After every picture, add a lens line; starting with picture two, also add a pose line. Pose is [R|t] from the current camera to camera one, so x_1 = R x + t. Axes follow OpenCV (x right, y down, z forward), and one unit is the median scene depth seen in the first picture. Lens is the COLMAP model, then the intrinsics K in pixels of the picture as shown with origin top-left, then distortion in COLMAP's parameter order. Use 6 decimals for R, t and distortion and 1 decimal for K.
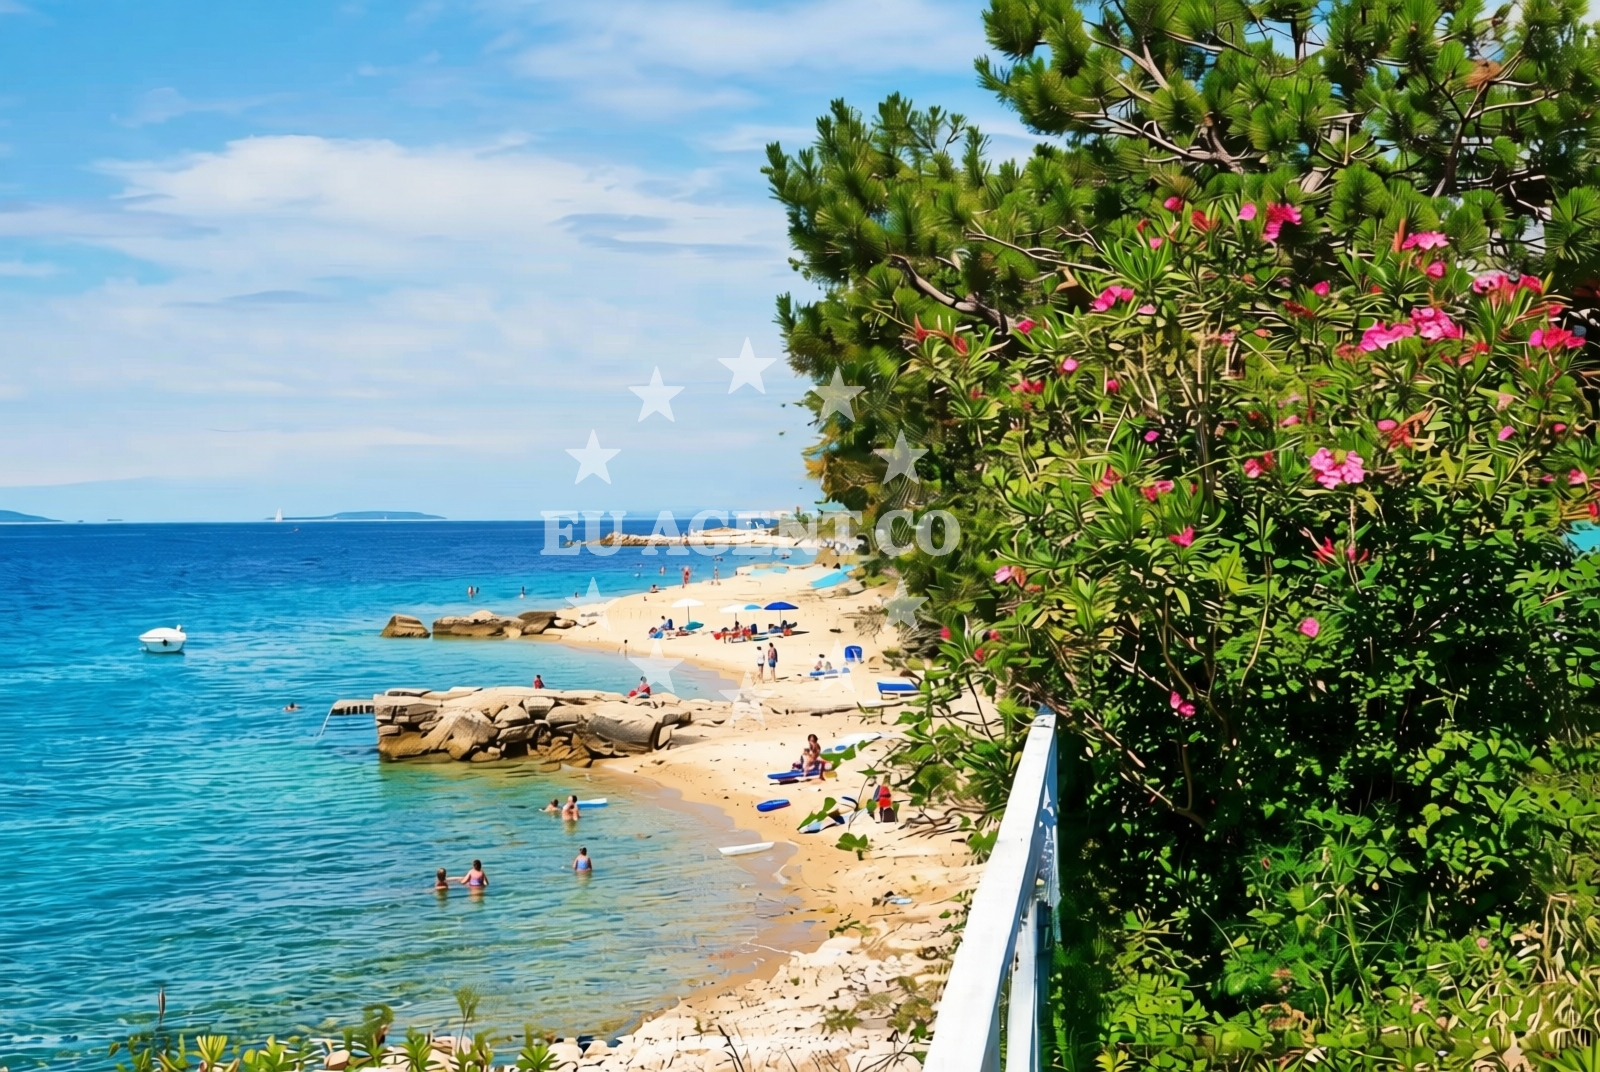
lens RADIAL K [[1372.2, 0, 799.6], [0, 1372.2, 530.7], [0, 0, 1]] dist [-0.019220, -0.019271]
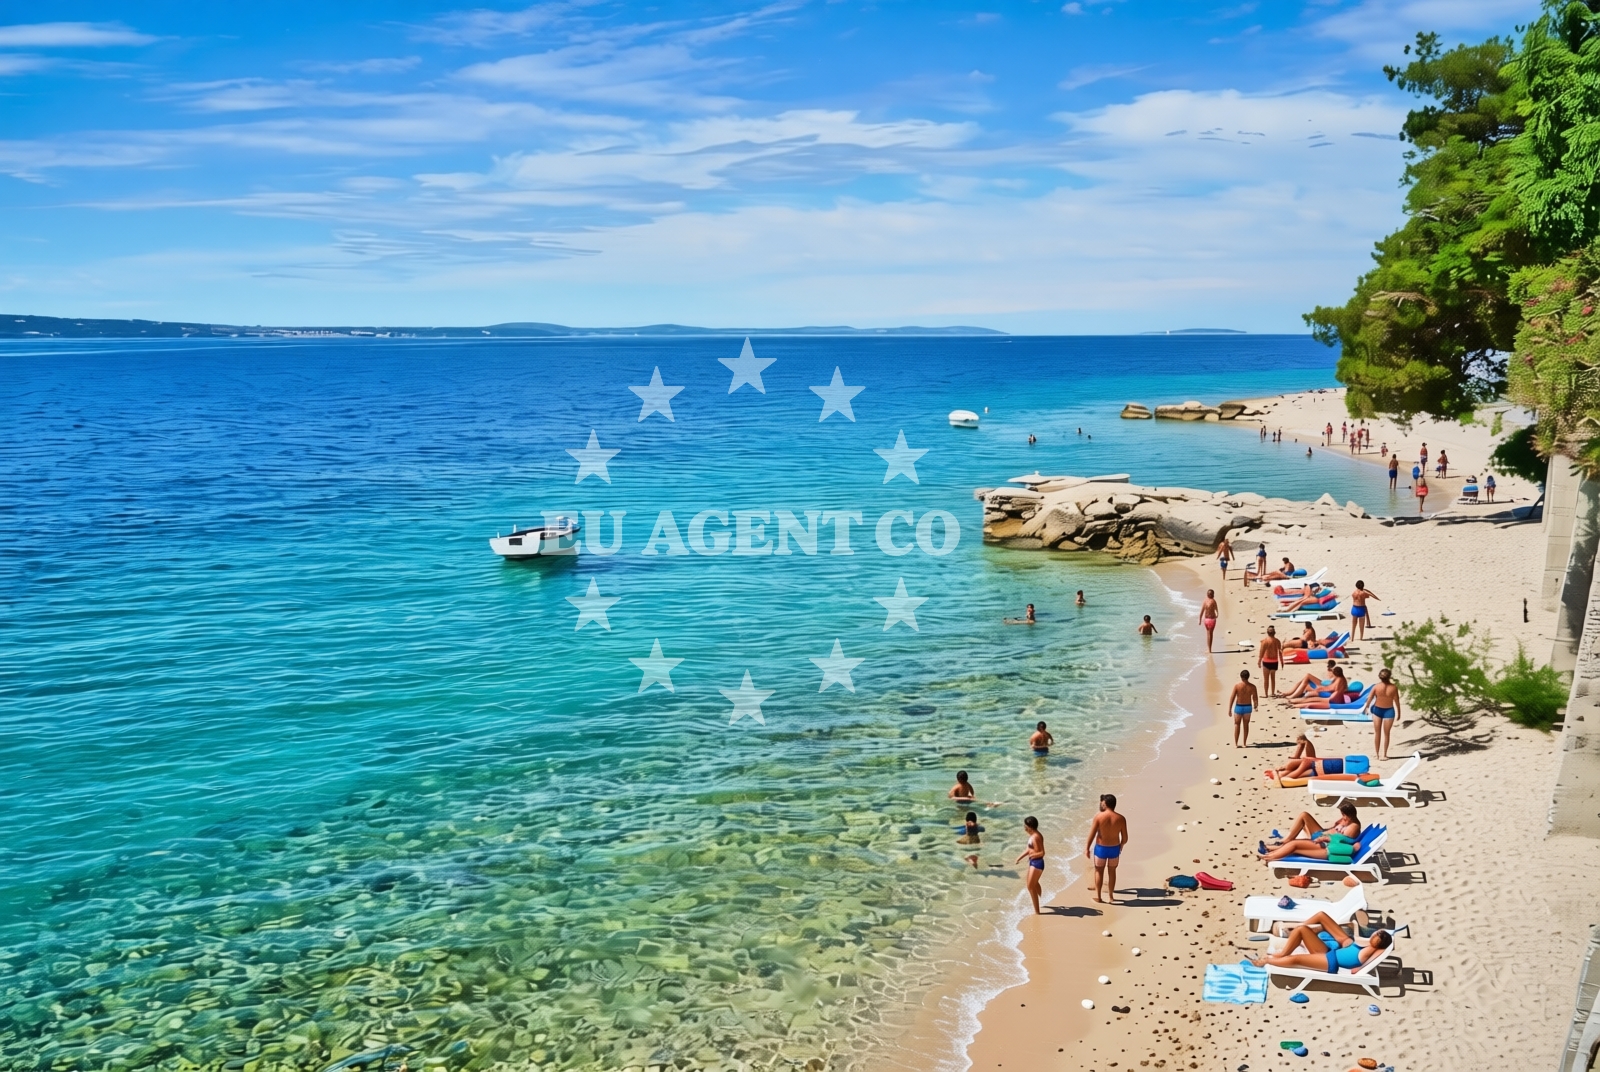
lens RADIAL K [[1372.2, 0, 795.1], [0, 1372.2, 539.7], [0, 0, 1]] dist [-0.019220, -0.019271]
pose [[0.929517, 0.050995, -0.365236, -0.031427], [0.000970, 0.990052, 0.140701, 0.001094], [0.368778, -0.131138, 0.920220, -0.131148]]
